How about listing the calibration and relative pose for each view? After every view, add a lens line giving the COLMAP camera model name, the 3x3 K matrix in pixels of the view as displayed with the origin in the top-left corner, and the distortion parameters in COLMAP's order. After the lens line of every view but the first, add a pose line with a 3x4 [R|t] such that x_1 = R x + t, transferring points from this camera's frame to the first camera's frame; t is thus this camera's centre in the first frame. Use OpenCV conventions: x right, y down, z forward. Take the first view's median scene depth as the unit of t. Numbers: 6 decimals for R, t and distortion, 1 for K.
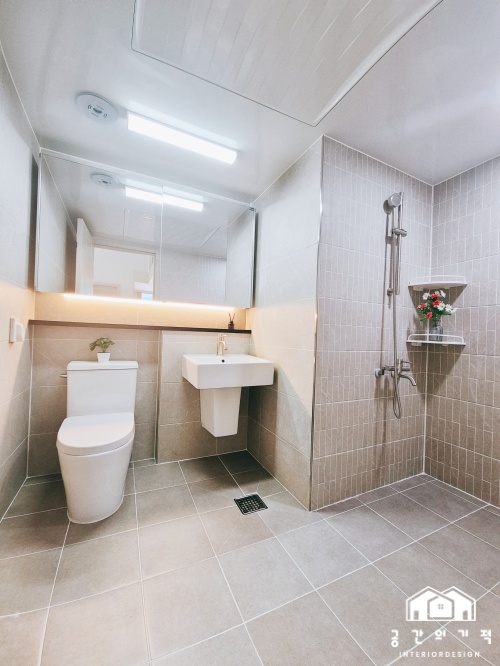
lens RADIAL K [[270.7, 0, 253.1], [0, 270.7, 333.1], [0, 0, 1]] dist [0.007516, -0.003678]
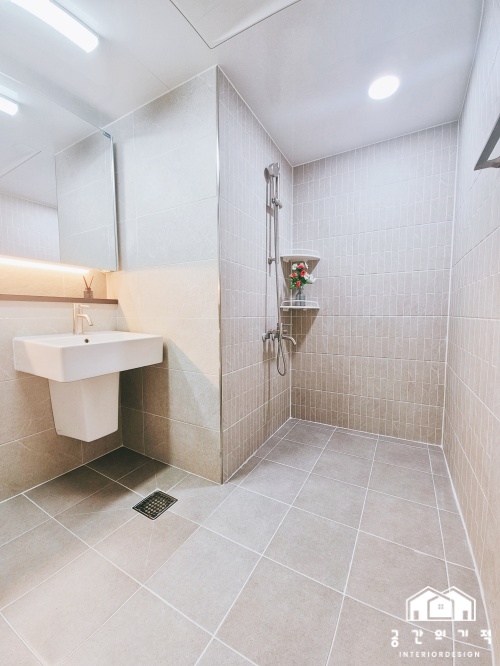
lens RADIAL K [[270.7, 0, 249.9], [0, 270.7, 333.8], [0, 0, 1]] dist [0.007516, -0.003678]
pose [[0.822281, -0.079726, 0.563469, -0.179910], [0.027597, 0.994559, 0.100449, 0.024484], [-0.568412, -0.067048, 0.820008, 0.160311]]
